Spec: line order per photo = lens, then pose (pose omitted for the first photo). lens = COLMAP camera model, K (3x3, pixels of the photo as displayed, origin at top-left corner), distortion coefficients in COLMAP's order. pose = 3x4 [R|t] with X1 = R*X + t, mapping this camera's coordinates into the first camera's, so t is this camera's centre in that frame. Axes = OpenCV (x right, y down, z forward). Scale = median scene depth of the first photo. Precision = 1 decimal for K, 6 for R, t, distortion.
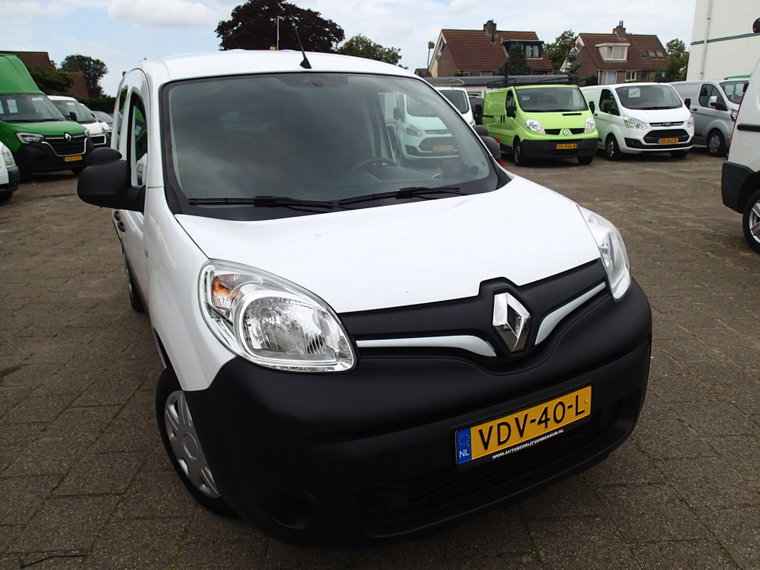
lens RADIAL K [[561.1, 0, 390.1], [0, 561.1, 281.8], [0, 0, 1]] dist [0.004719, -0.010376]
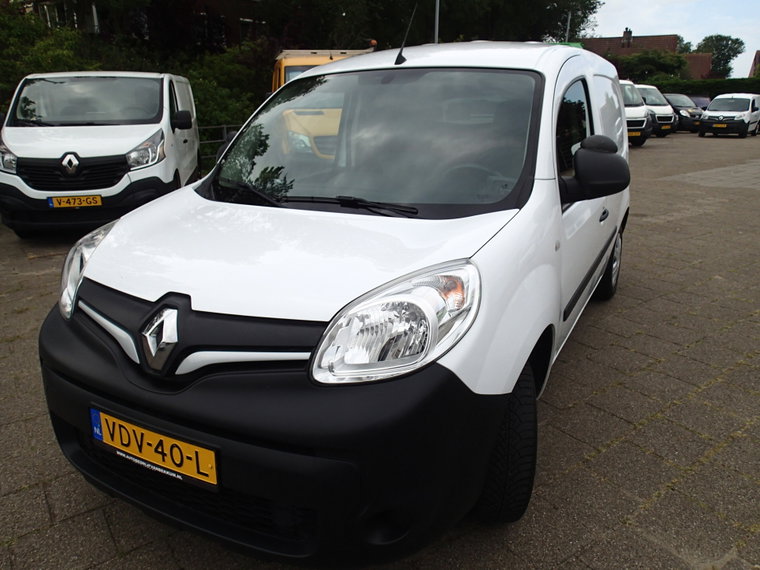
lens RADIAL K [[563.2, 0, 397.5], [0, 563.2, 285.6], [0, 0, 1]] dist [0.003792, -0.001539]
pose [[0.561811, 0.279870, -0.778486, 1.121314], [-0.252896, 0.954089, 0.160493, -0.262774], [0.787662, 0.106709, 0.606796, 0.691107]]
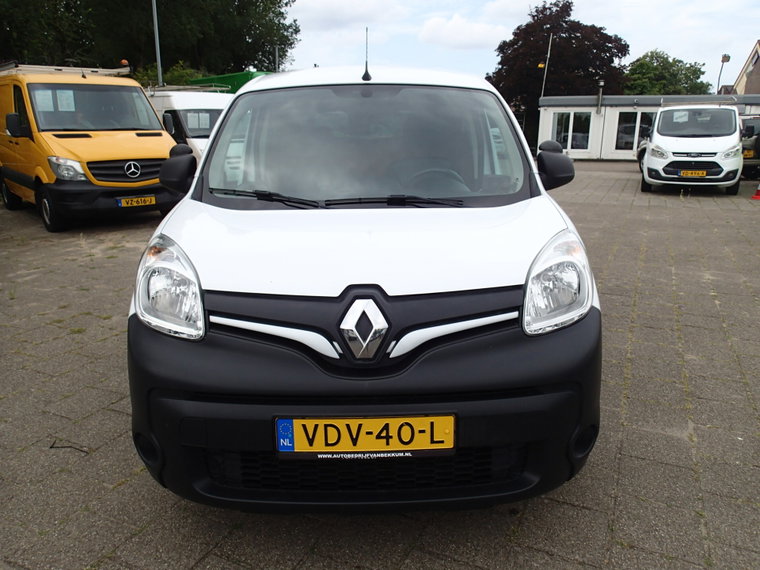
lens RADIAL K [[561.1, 0, 390.1], [0, 561.1, 281.8], [0, 0, 1]] dist [0.004719, -0.010376]
pose [[0.891026, 0.144909, -0.430202, 0.641650], [-0.156813, 0.987597, 0.007873, -0.024246], [0.426008, 0.060446, 0.902698, 0.113825]]
